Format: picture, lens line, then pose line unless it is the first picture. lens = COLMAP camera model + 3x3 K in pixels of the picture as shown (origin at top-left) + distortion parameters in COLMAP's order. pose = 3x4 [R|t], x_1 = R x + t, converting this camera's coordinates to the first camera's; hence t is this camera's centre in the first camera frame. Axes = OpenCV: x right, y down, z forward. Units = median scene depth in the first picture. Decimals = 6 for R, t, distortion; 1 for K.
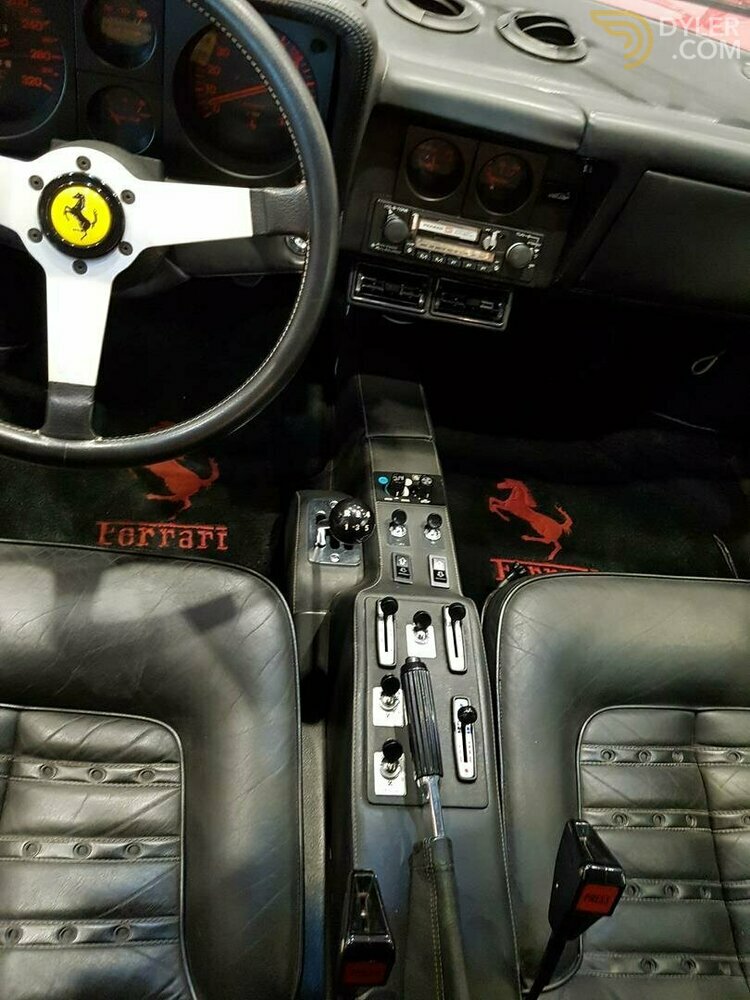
lens RADIAL K [[763.4, 0, 388.5], [0, 763.4, 473.7], [0, 0, 1]] dist [0.209588, -0.364172]
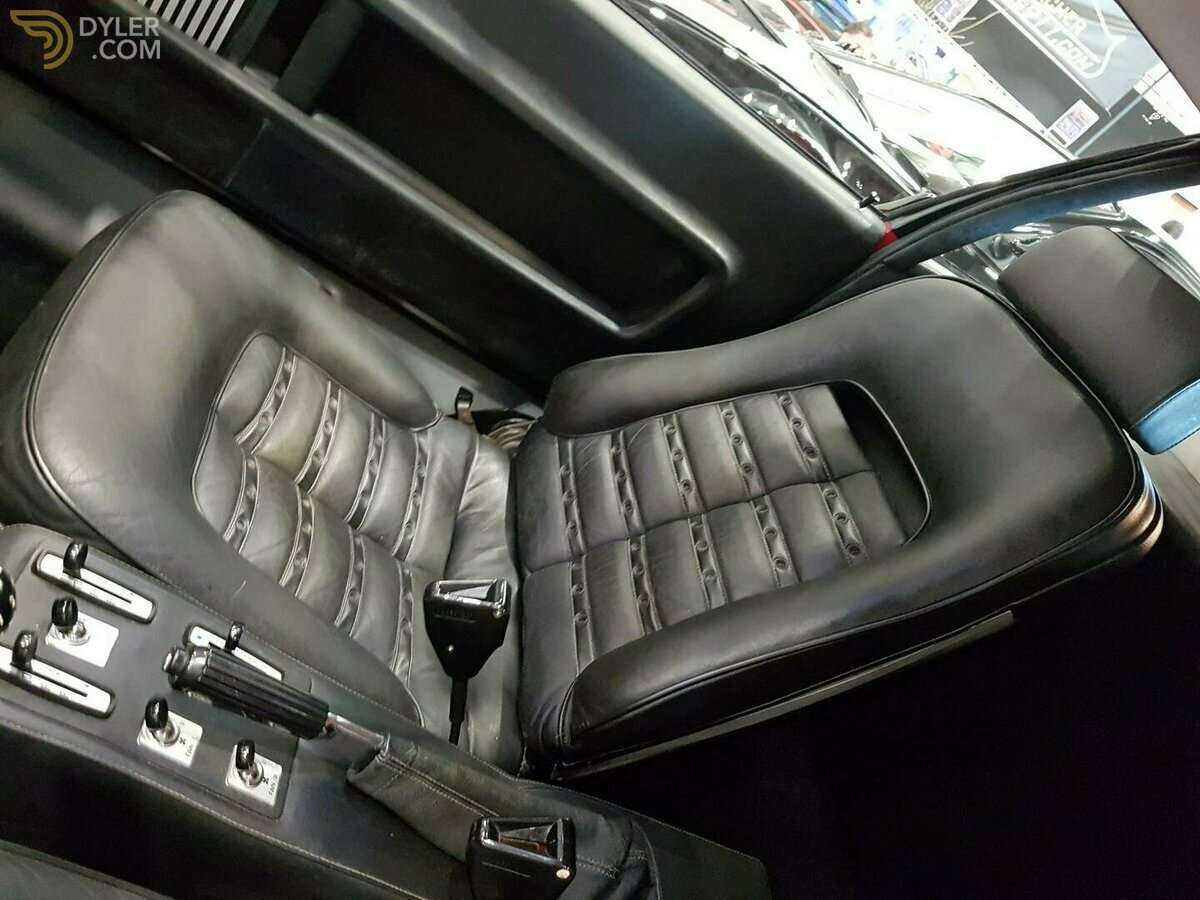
lens RADIAL K [[902.8, 0, 578.9], [0, 902.8, 435.4], [0, 0, 1]] dist [0.208609, -0.358343]
pose [[0.132897, -0.691193, 0.710345, -0.345578], [0.120246, 0.722652, 0.680672, -0.378898], [-0.983809, -0.005044, 0.179151, 0.562430]]
